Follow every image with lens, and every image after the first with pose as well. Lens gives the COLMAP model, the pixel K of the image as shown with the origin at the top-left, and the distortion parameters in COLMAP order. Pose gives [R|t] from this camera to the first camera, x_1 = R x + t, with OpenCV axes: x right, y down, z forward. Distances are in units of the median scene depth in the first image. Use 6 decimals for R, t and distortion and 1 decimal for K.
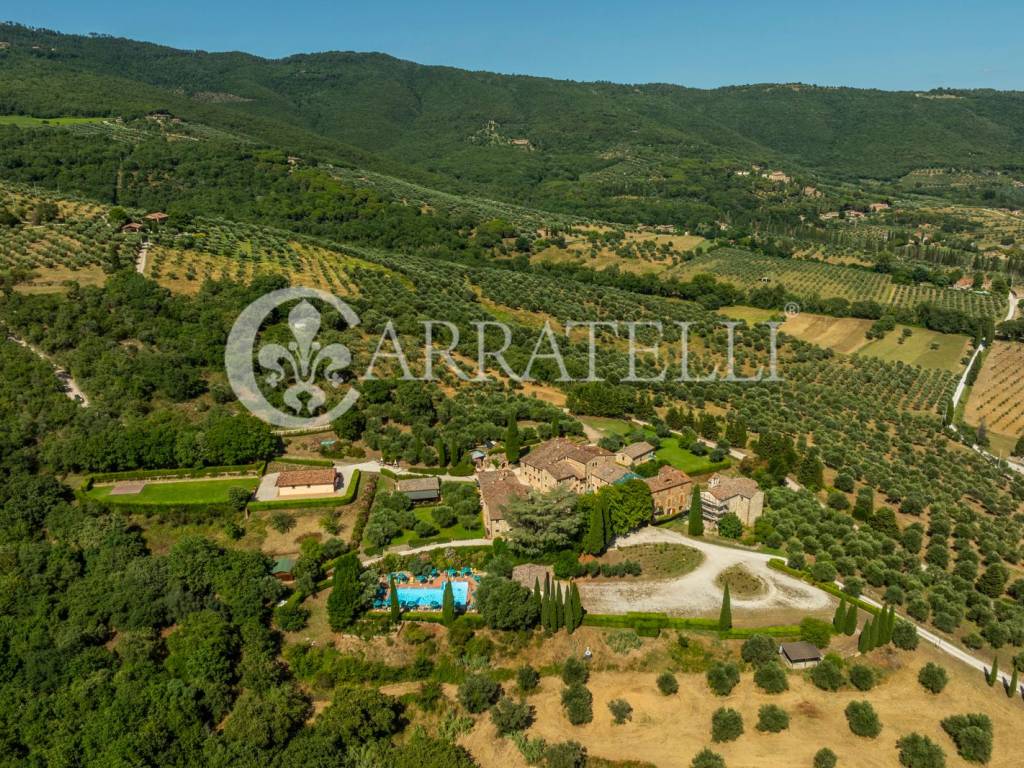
lens RADIAL K [[832.7, 0, 514.8], [0, 832.7, 352.2], [0, 0, 1]] dist [-0.043739, 0.010445]
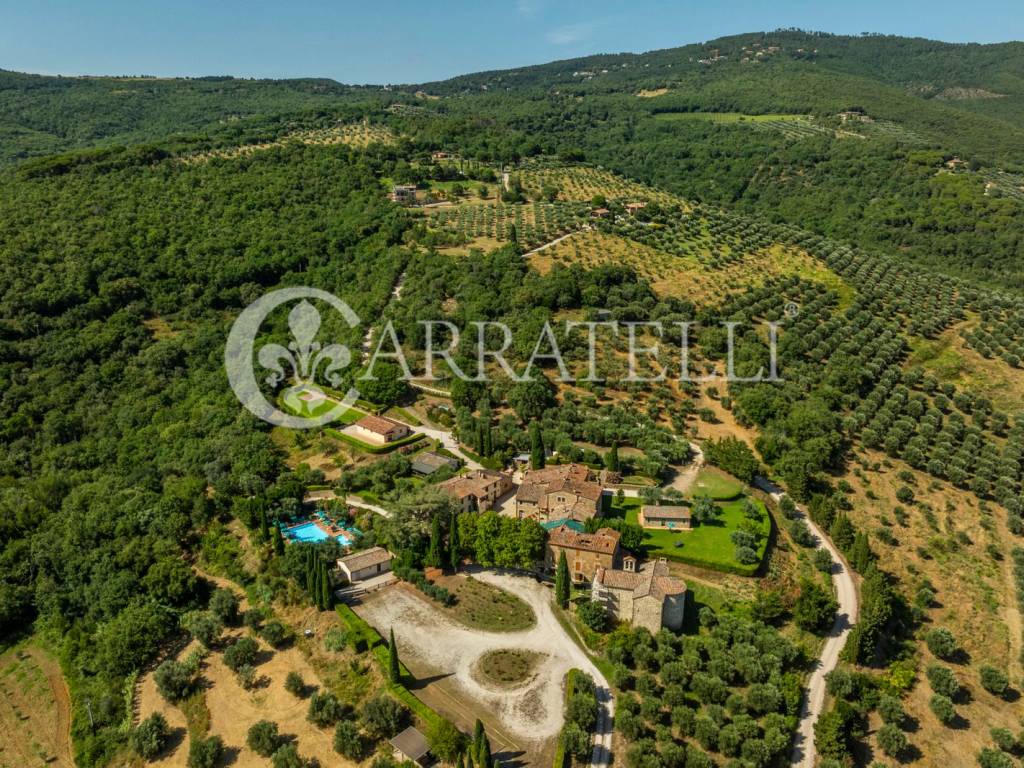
lens RADIAL K [[832.7, 0, 514.8], [0, 832.7, 352.2], [0, 0, 1]] dist [-0.043739, 0.010445]
pose [[0.621735, 0.201668, -0.756819, 0.131472], [-0.199322, 0.975209, 0.096117, -0.017895], [0.757441, 0.091091, 0.646518, 0.066876]]
